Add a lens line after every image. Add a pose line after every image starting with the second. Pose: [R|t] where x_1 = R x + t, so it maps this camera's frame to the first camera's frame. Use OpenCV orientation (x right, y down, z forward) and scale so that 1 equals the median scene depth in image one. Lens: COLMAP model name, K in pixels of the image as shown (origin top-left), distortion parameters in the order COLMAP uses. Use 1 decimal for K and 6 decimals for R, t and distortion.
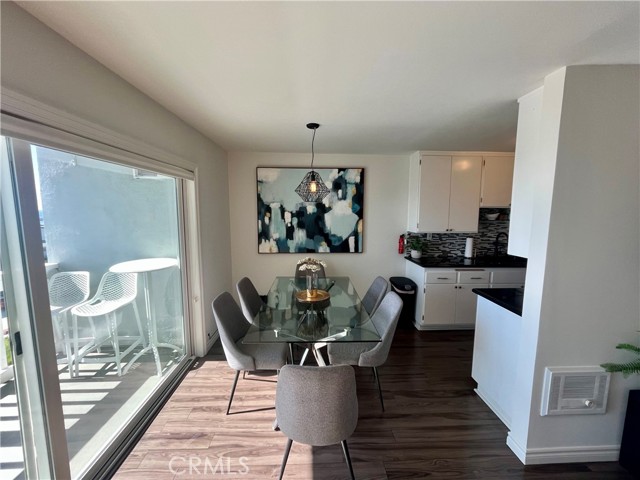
lens RADIAL K [[258.4, 0, 322.7], [0, 258.4, 237.4], [0, 0, 1]] dist [-0.000620, 0.000047]
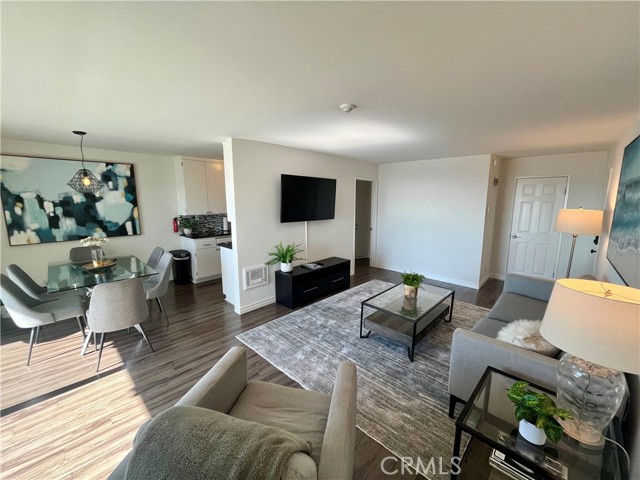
lens RADIAL K [[258.4, 0, 319.8], [0, 258.4, 239.2], [0, 0, 1]] dist [-0.000620, 0.000047]
pose [[0.722286, -0.114640, 0.682027, -0.072720], [0.076455, 0.993357, 0.086003, 0.043062], [-0.687356, -0.009974, 0.726252, -0.478494]]
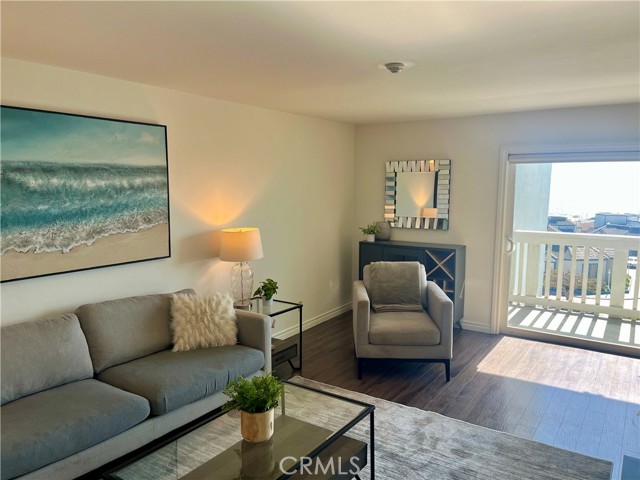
lens RADIAL K [[480.2, 0, 317.5], [0, 480.2, 237.9], [0, 0, 1]] dist [0.041376, -0.031439]
pose [[-0.599958, 0.079983, -0.796024, 1.150602], [-0.091679, 0.981562, 0.167723, -0.039922], [0.794761, 0.173606, -0.581563, 0.321078]]
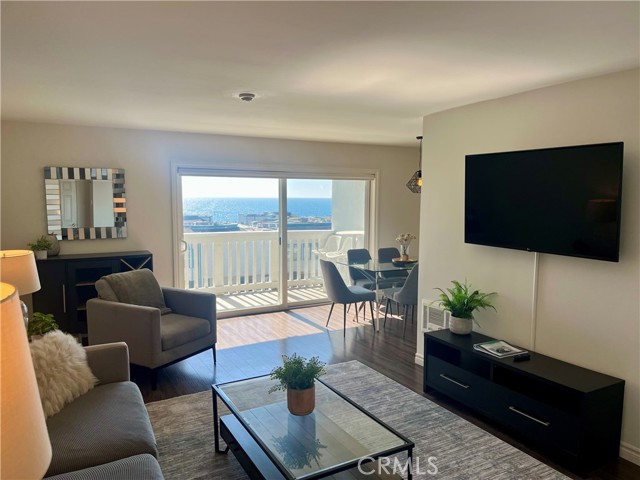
lens RADIAL K [[480.2, 0, 320.9], [0, 480.2, 243.0], [0, 0, 1]] dist [0.041376, -0.031439]
pose [[0.444875, 0.084549, -0.891593, 1.359628], [-0.096730, 0.994246, 0.046019, 0.037717], [0.890353, 0.065771, 0.450494, -0.382784]]
